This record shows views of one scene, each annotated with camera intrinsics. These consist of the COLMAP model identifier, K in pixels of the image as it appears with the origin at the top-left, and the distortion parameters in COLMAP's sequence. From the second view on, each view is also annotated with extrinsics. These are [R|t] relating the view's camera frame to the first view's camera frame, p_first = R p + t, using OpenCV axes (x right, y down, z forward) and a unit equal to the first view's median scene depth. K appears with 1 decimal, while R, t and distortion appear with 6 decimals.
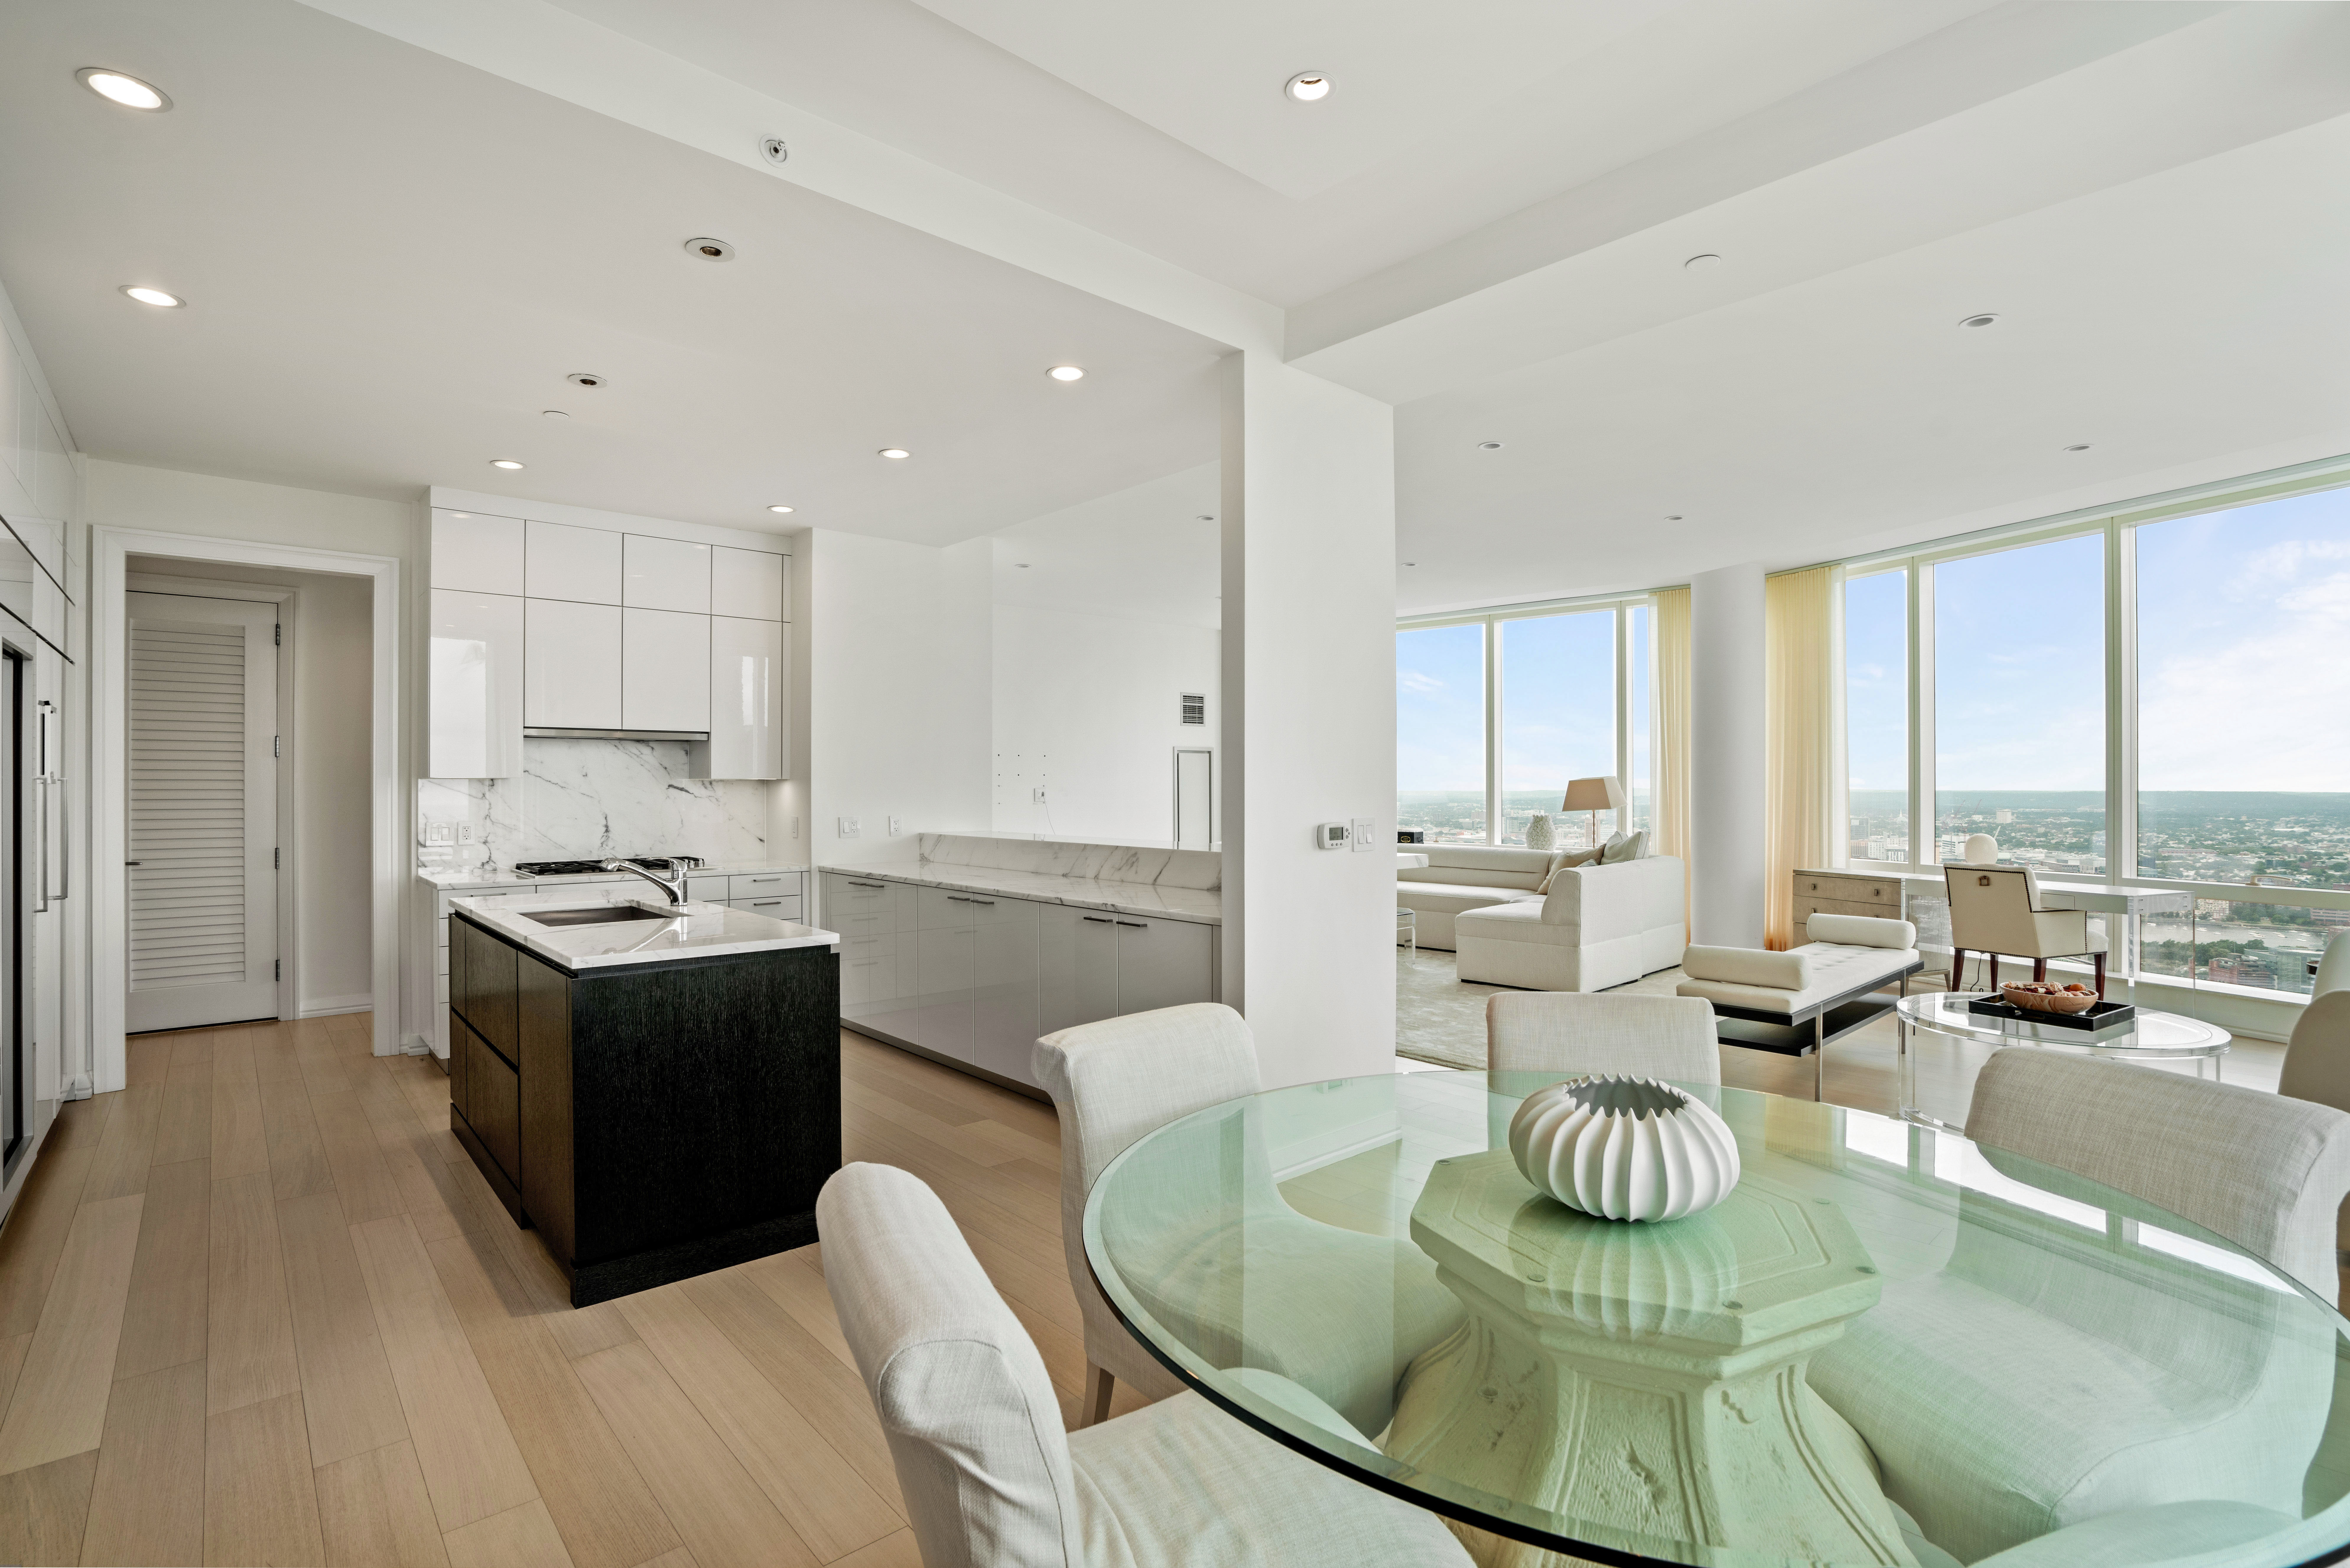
lens RADIAL K [[1101.2, 0, 1185.9], [0, 1101.2, 788.2], [0, 0, 1]] dist [-0.051018, 0.015831]
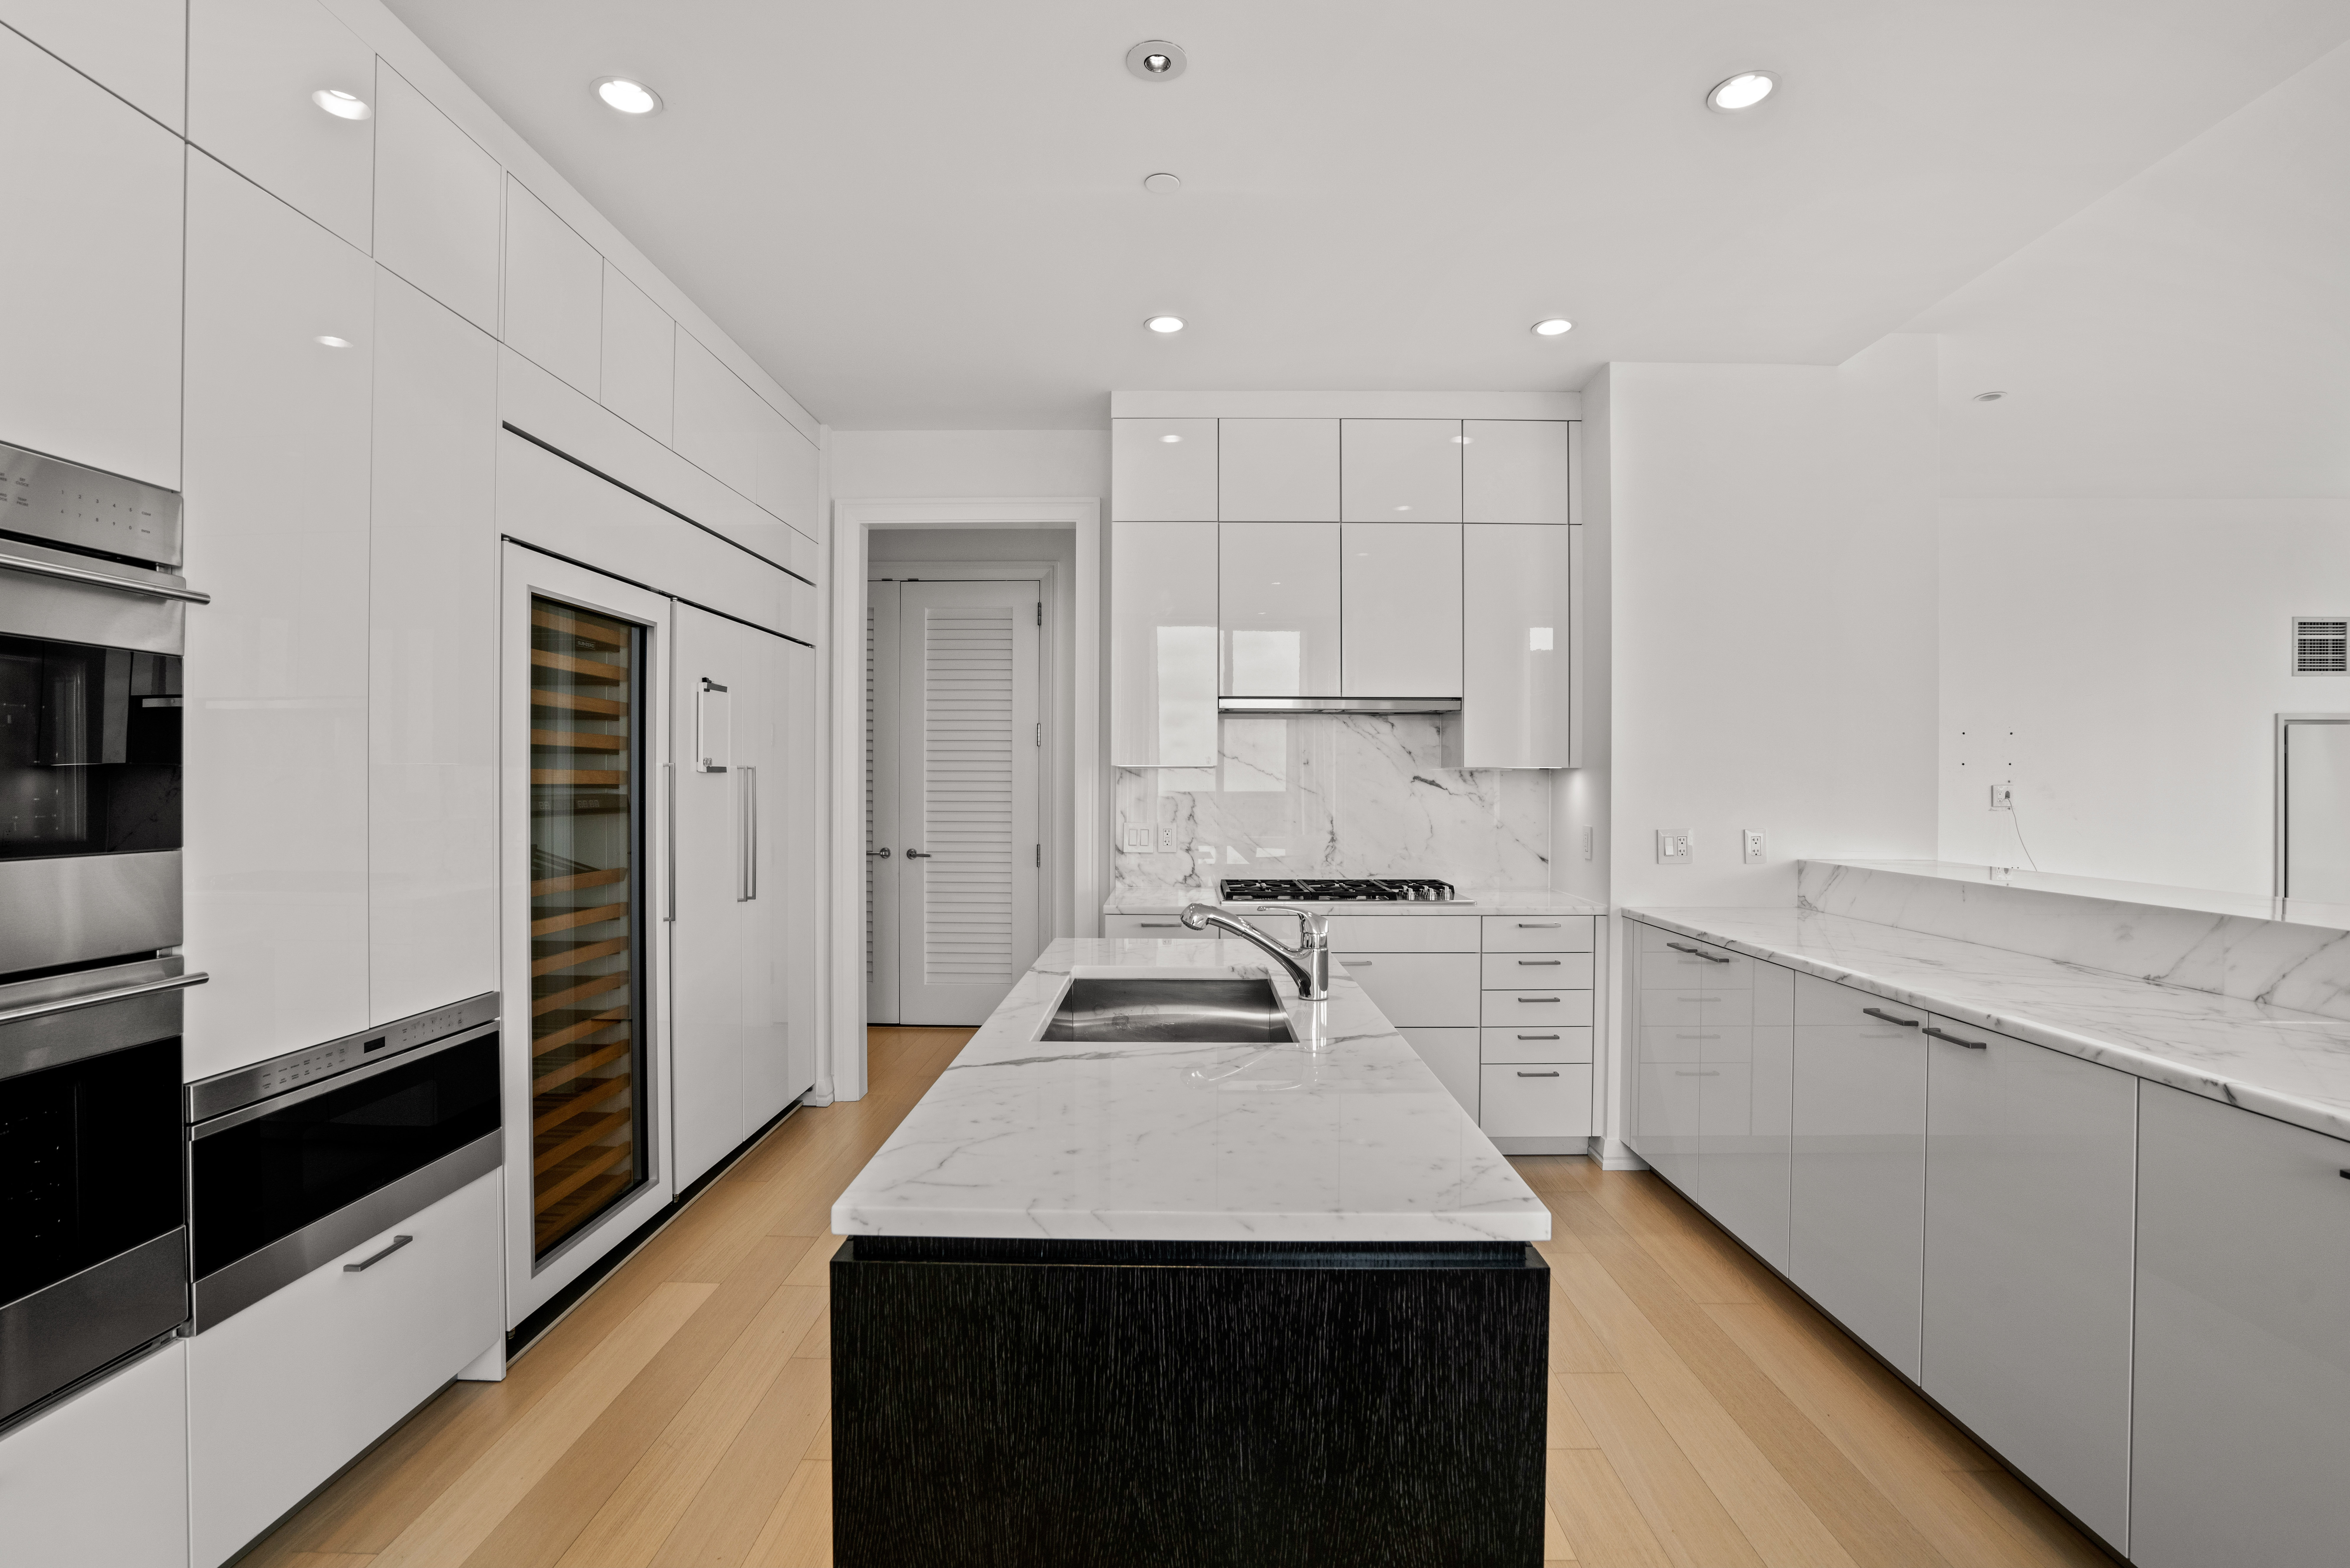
lens RADIAL K [[1101.0, 0, 1173.4], [0, 1101.0, 789.5], [0, 0, 1]] dist [-0.051018, 0.015831]
pose [[0.728622, 0.010307, -0.684839, -0.101568], [-0.005762, 0.999944, 0.008918, -0.000099], [0.684892, -0.002552, 0.728640, 0.394966]]
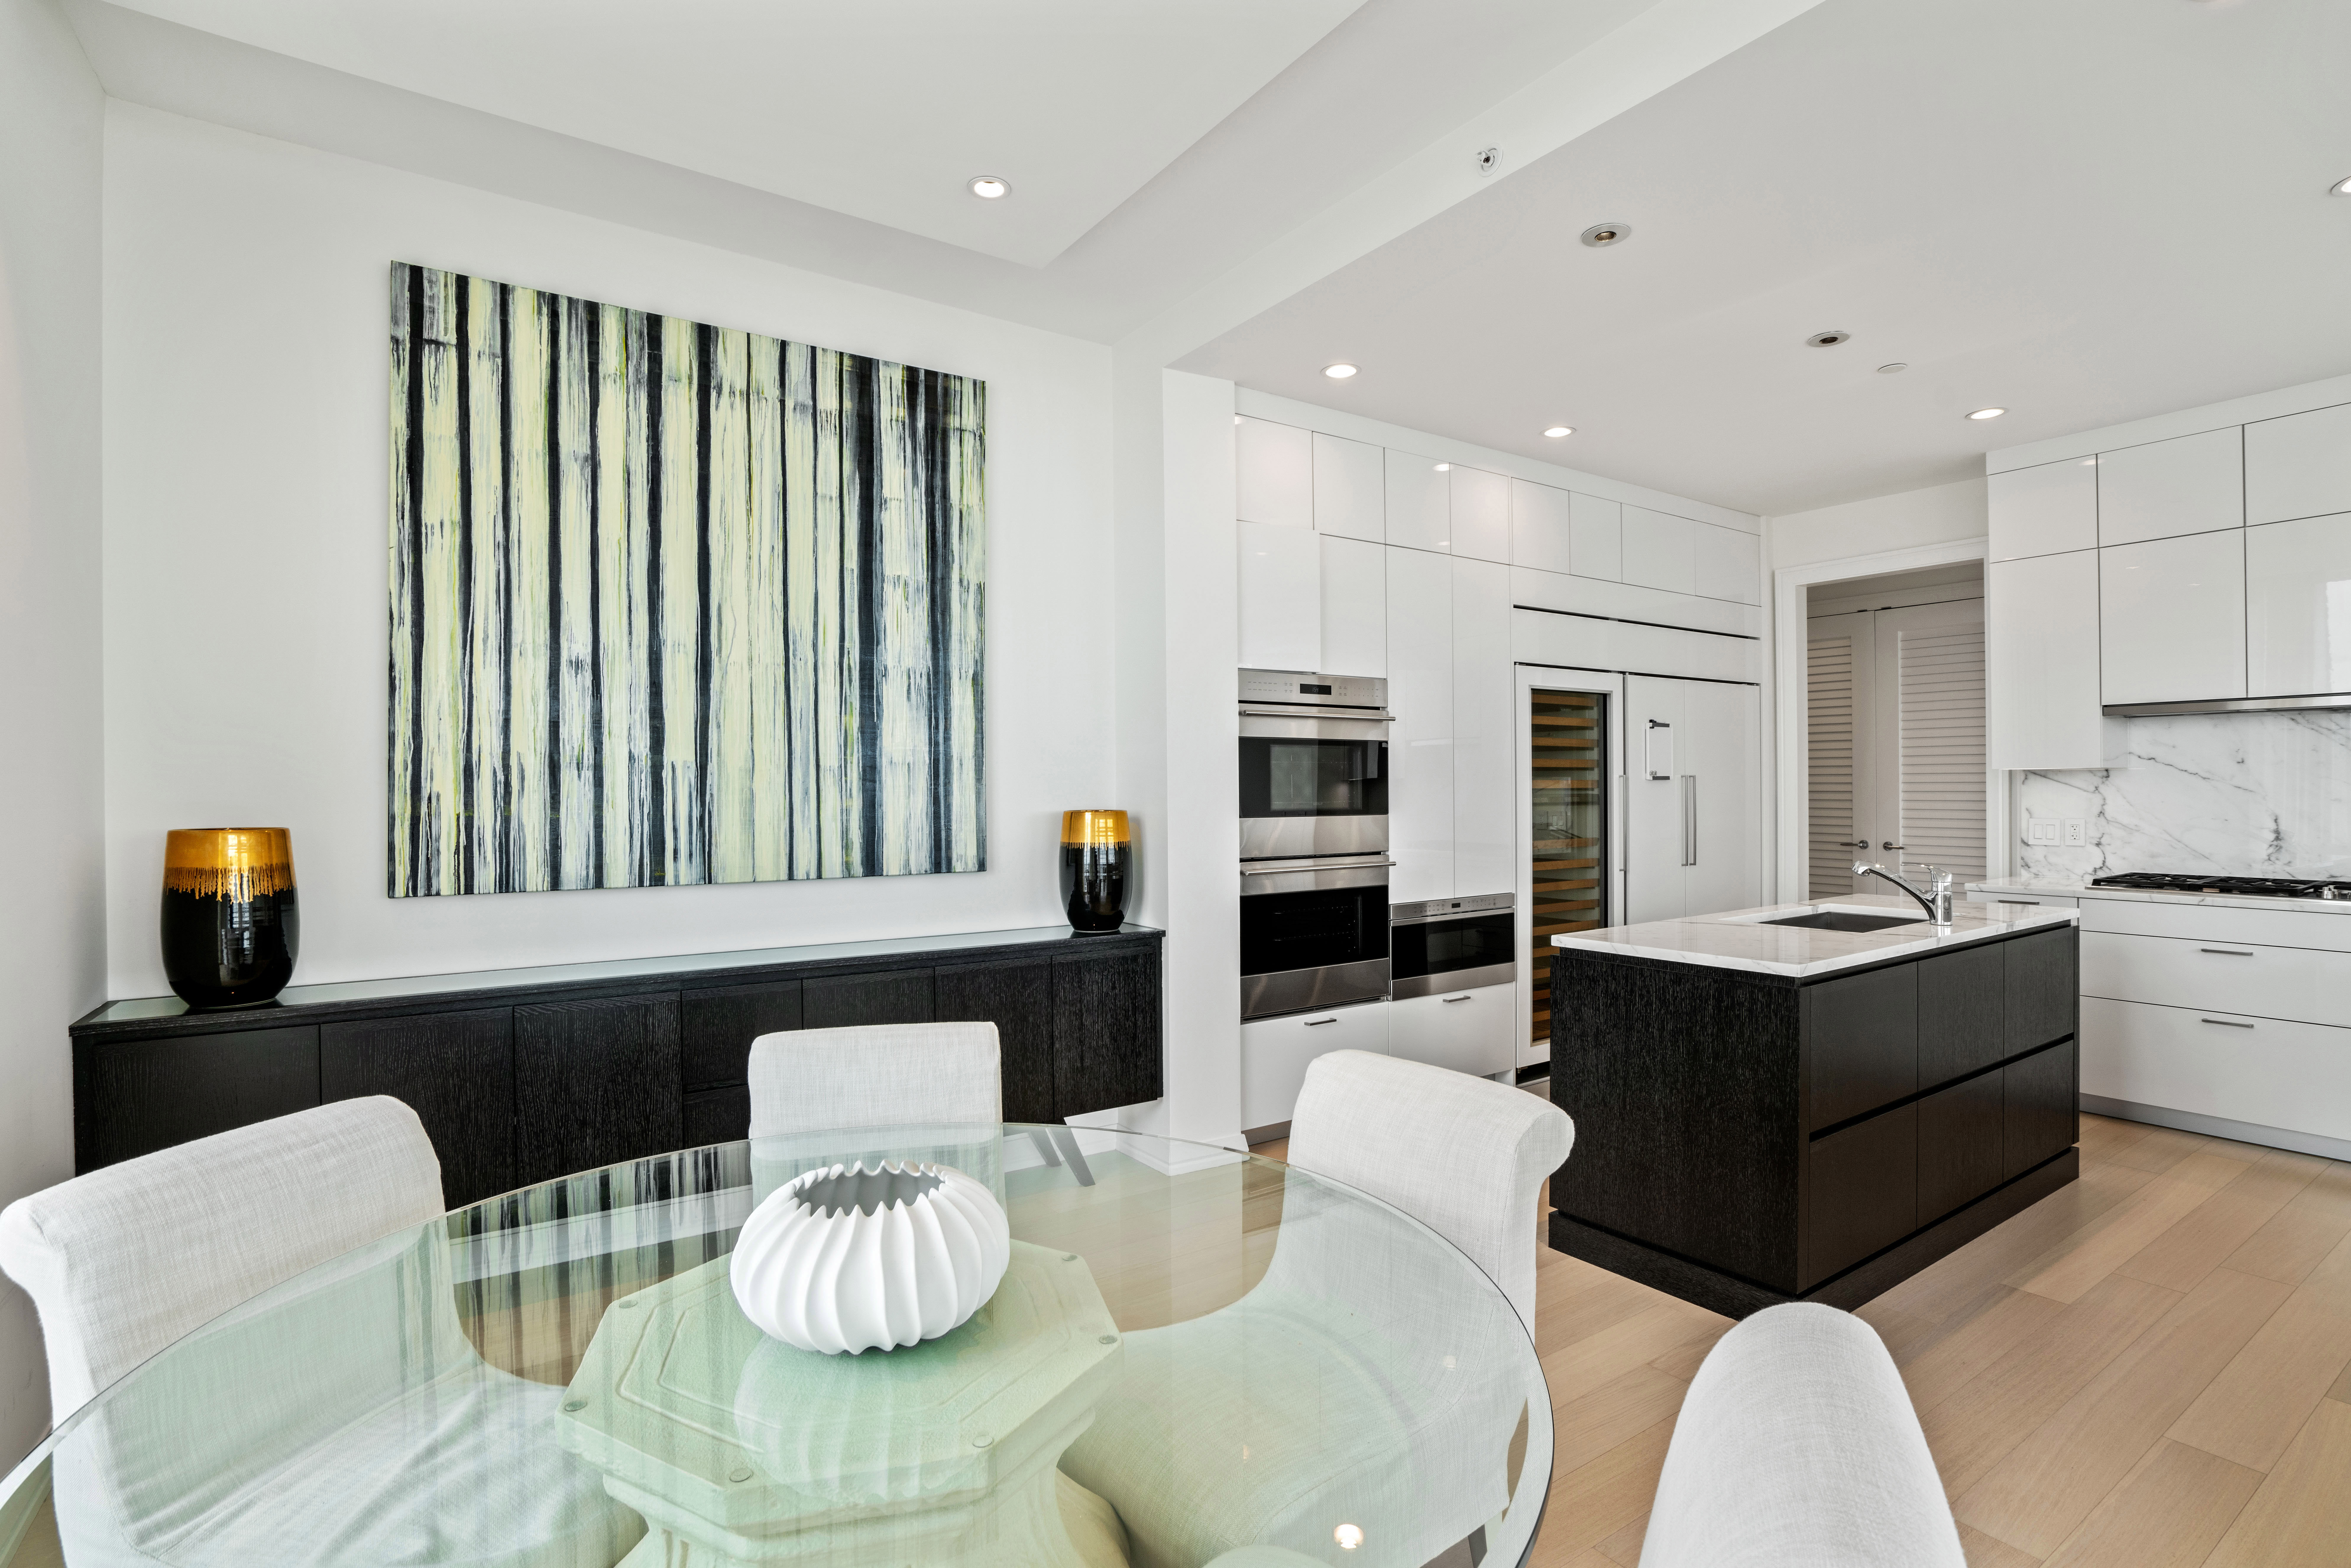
lens RADIAL K [[1101.6, 0, 1173.6], [0, 1101.6, 792.3], [0, 0, 1]] dist [-0.051018, 0.015831]
pose [[-0.155684, 0.008428, -0.987771, 0.309340], [0.006818, 0.999949, 0.007457, -0.001926], [0.987783, -0.005574, -0.155734, 0.391843]]
